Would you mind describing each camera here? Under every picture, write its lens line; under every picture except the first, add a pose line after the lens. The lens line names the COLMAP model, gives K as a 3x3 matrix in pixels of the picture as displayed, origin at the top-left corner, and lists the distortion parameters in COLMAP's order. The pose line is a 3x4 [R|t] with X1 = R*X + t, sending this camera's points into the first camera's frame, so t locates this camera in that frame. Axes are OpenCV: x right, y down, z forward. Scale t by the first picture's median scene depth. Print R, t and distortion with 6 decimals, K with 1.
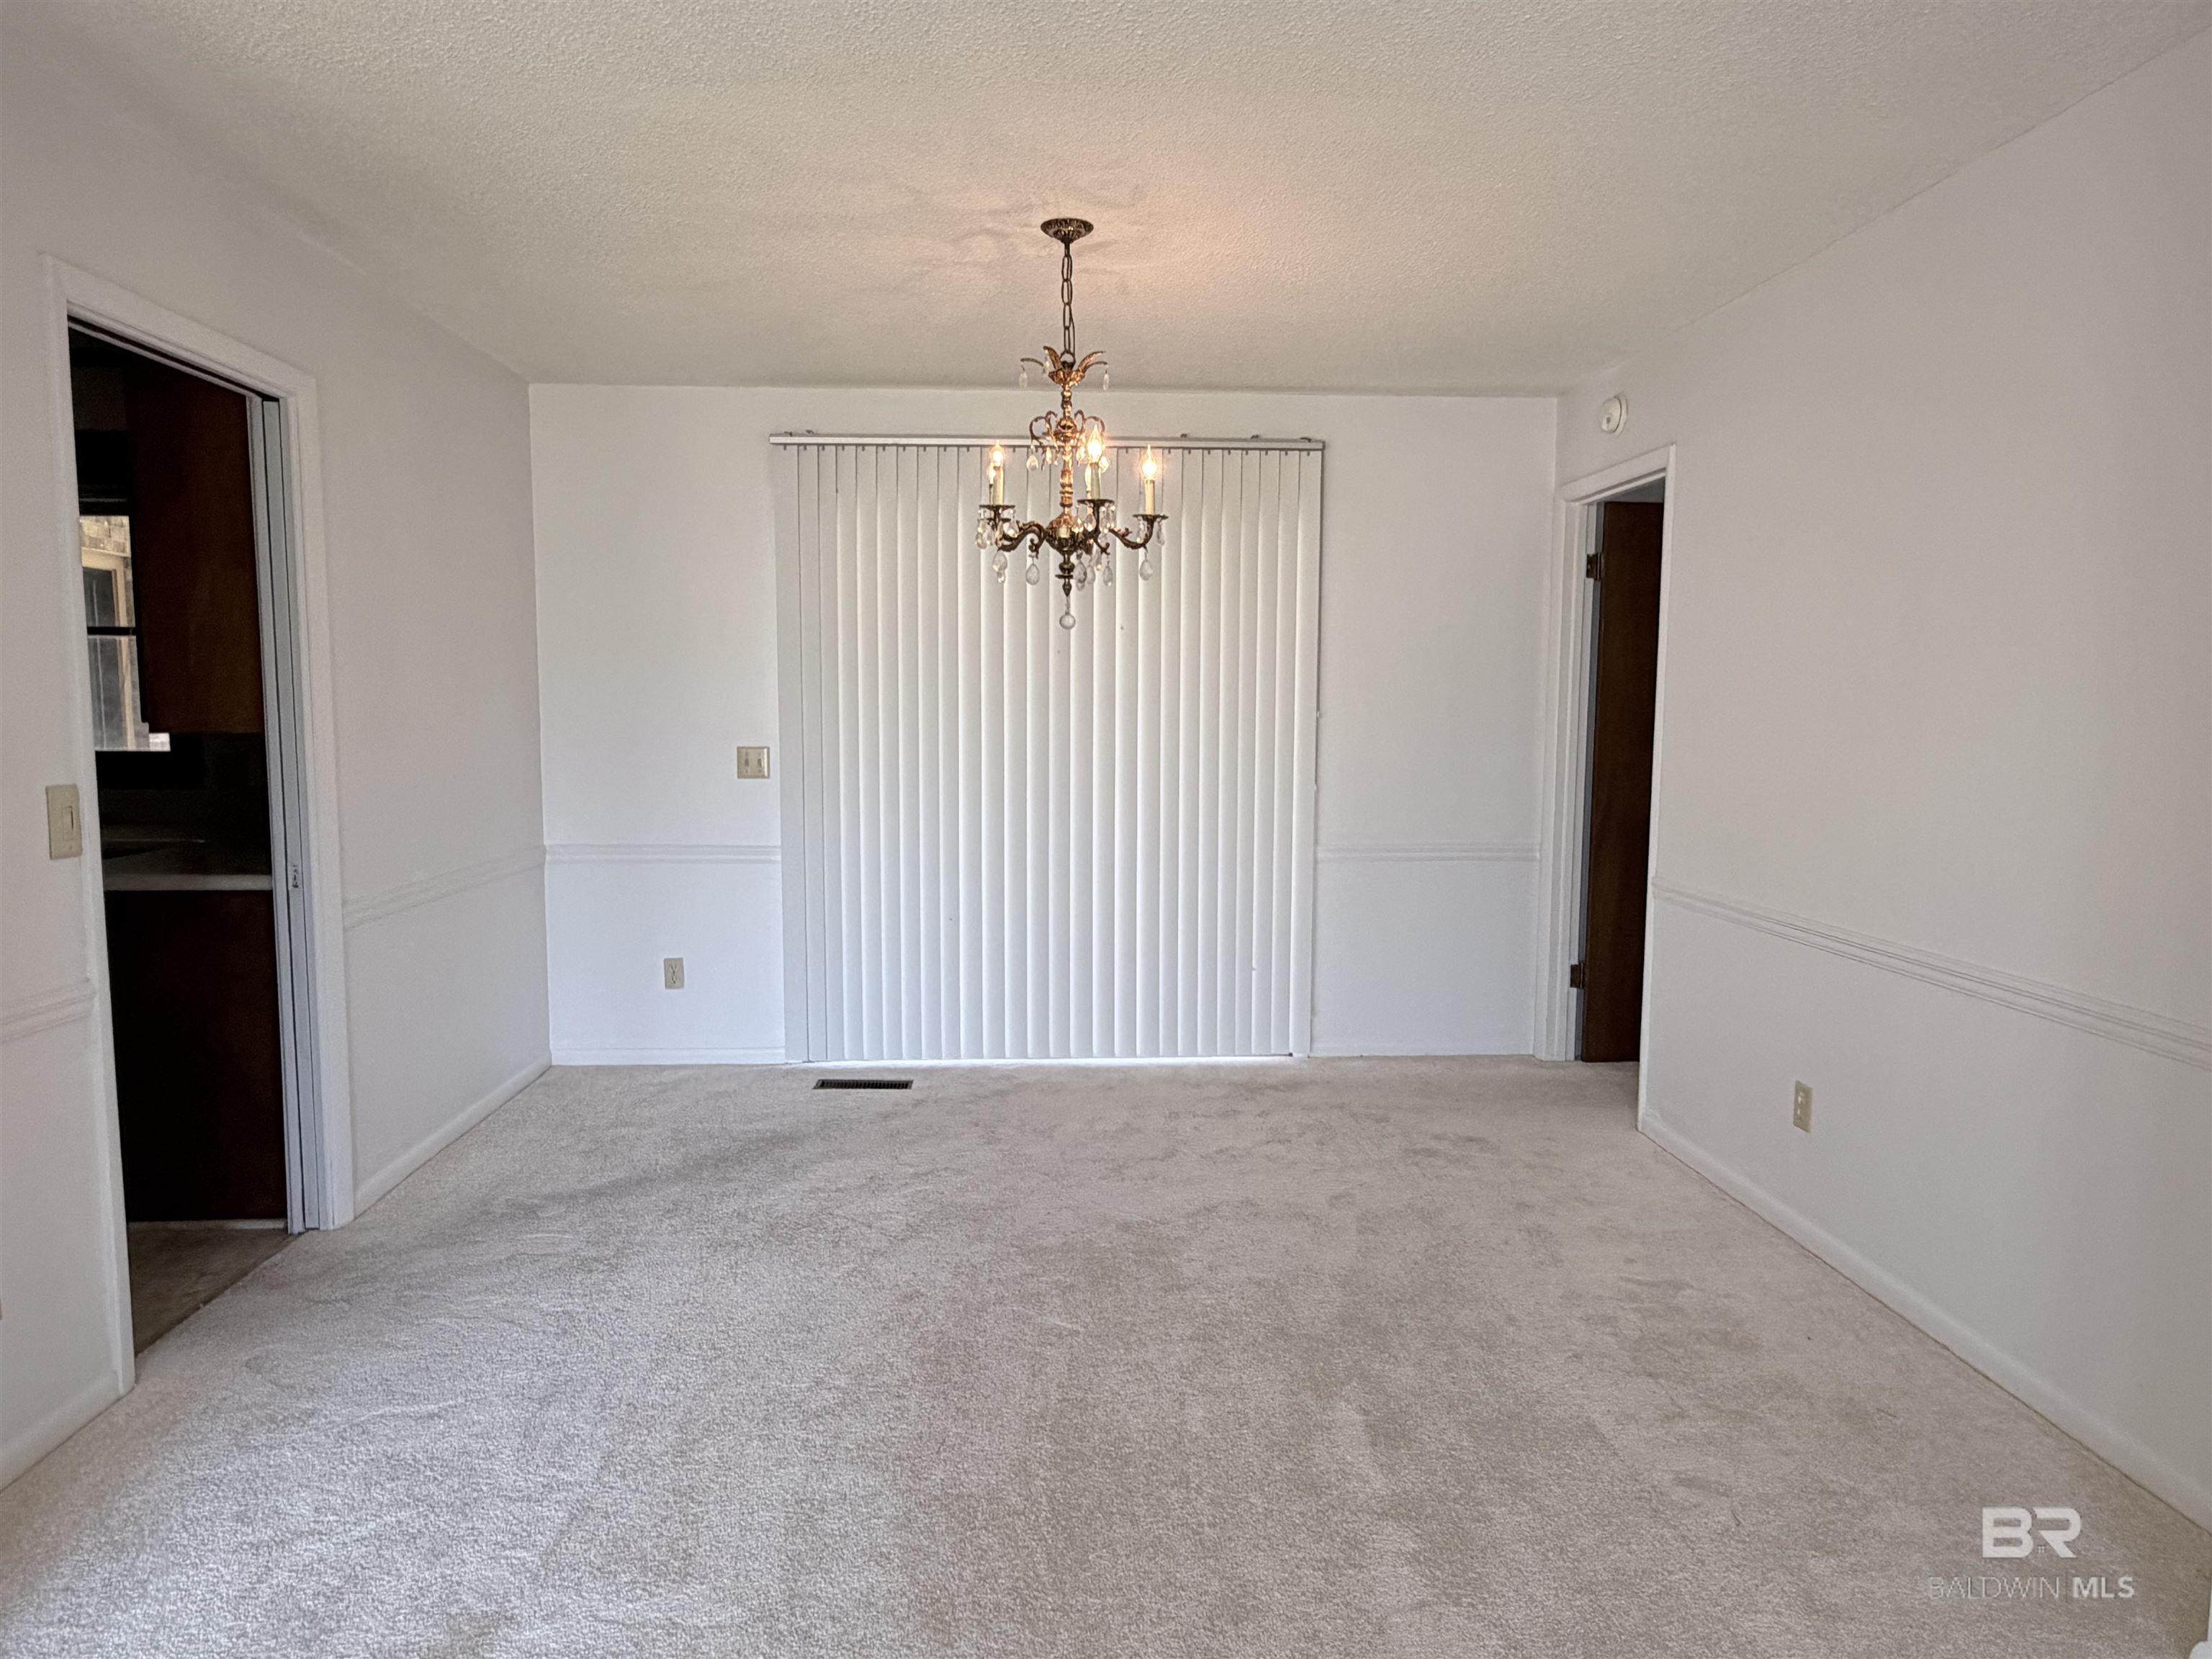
lens RADIAL K [[1353.0, 0, 1123.6], [0, 1353.0, 817.9], [0, 0, 1]] dist [-0.001360, 0.001048]
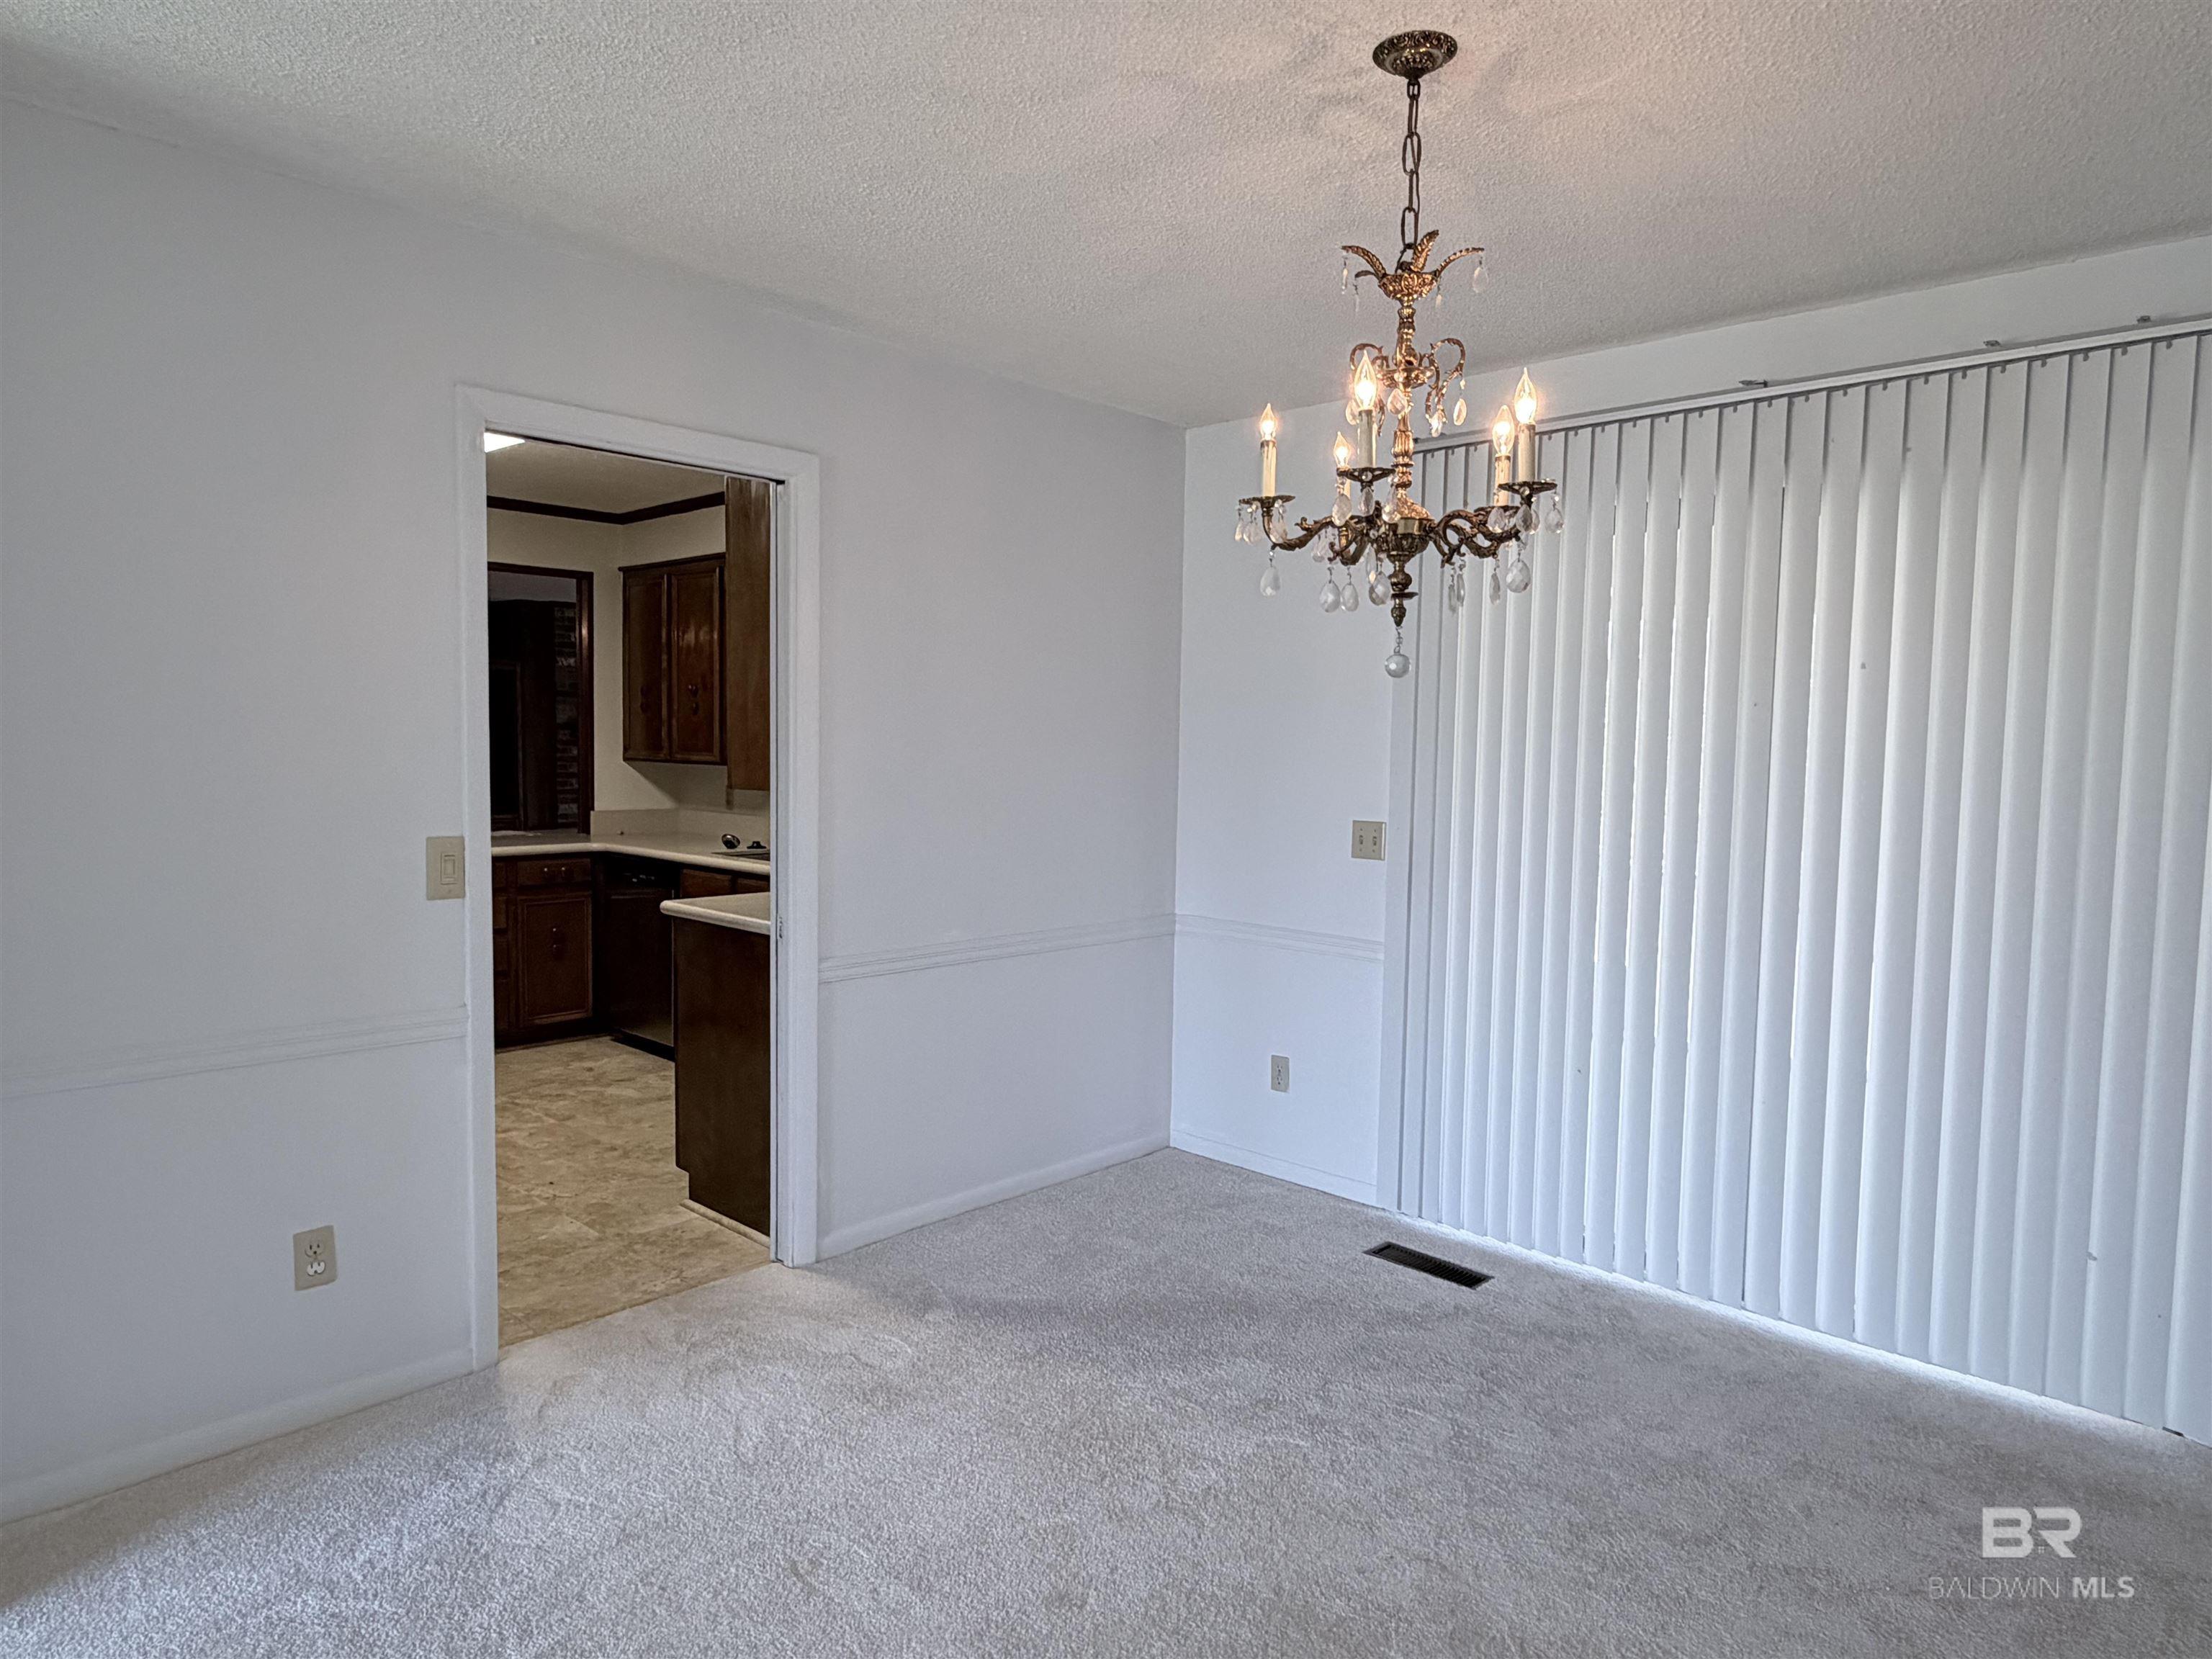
lens RADIAL K [[1353.0, 0, 1128.3], [0, 1353.0, 822.9], [0, 0, 1]] dist [-0.001360, 0.001048]
pose [[0.678710, 0.053165, -0.732479, 0.338541], [-0.075722, 0.997127, 0.002210, -0.060110], [0.730492, 0.053965, 0.680786, 0.460288]]
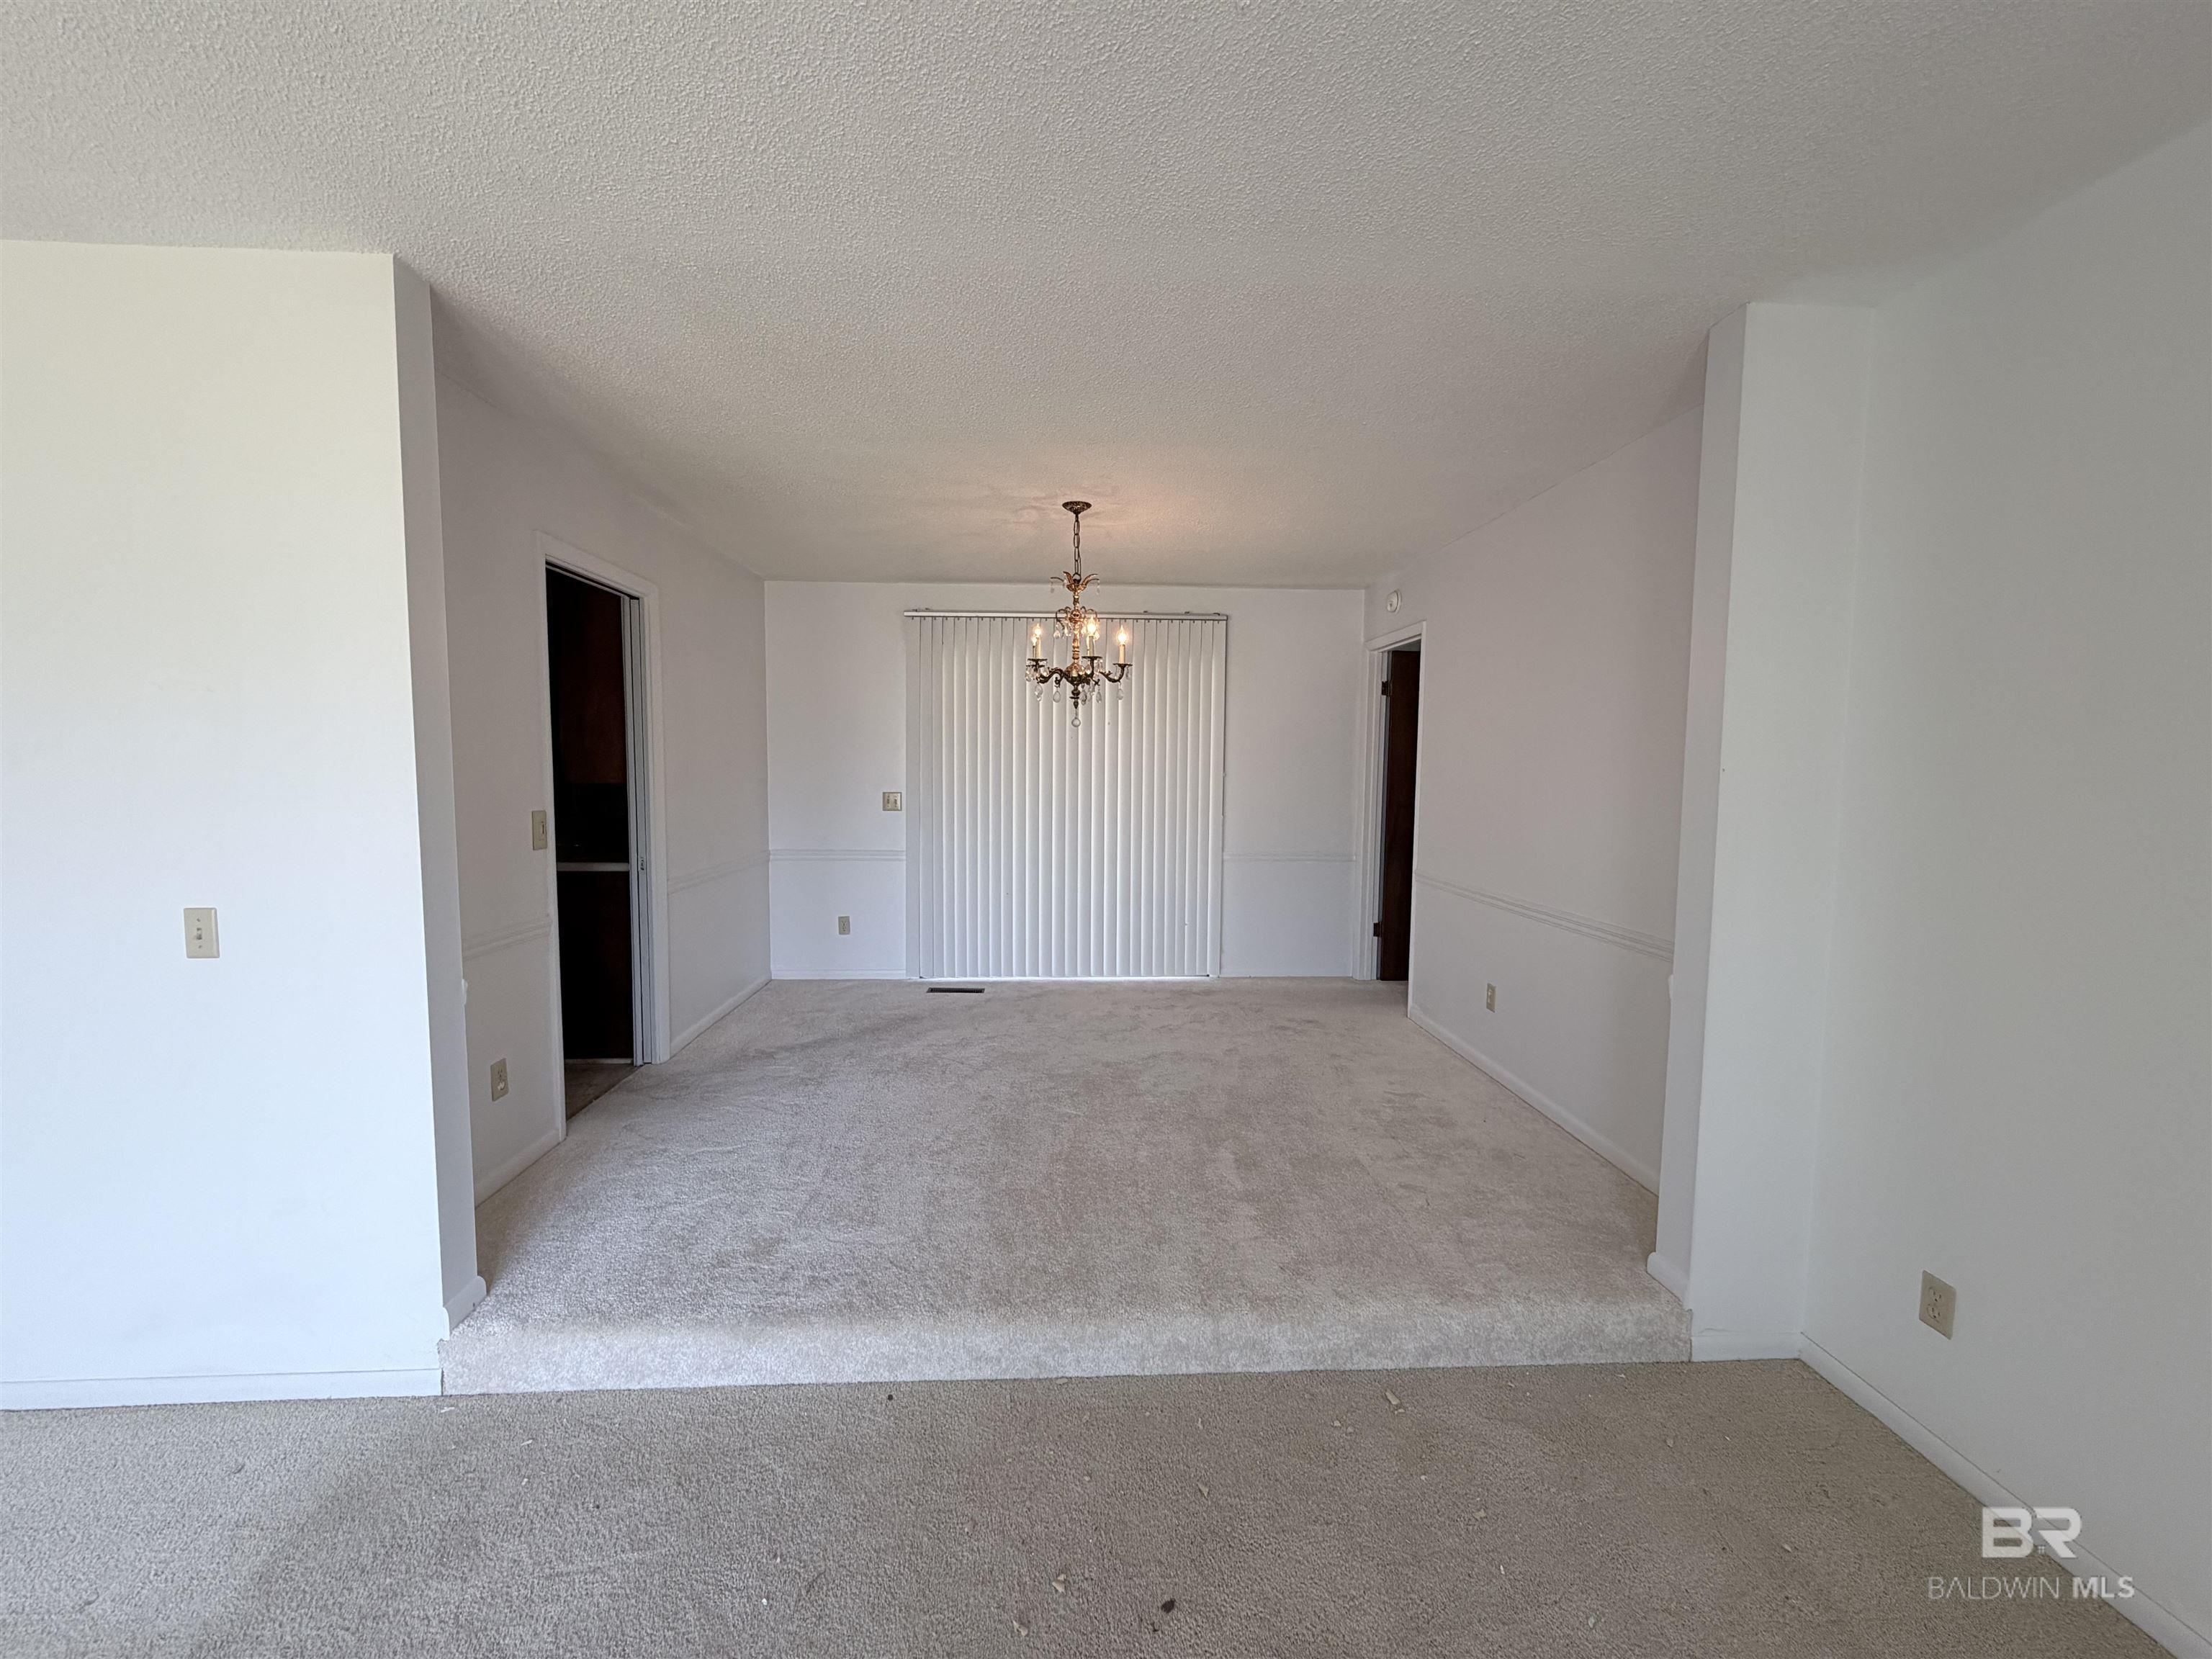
lens RADIAL K [[888.9, 0, 1116.2], [0, 888.9, 820.0], [0, 0, 1]] dist [-0.000363, 0.000019]
pose [[0.999992, 0.003761, 0.001016, 0.010710], [-0.003736, 0.999719, -0.023389, 0.010864], [-0.001103, 0.023385, 0.999726, -0.169960]]
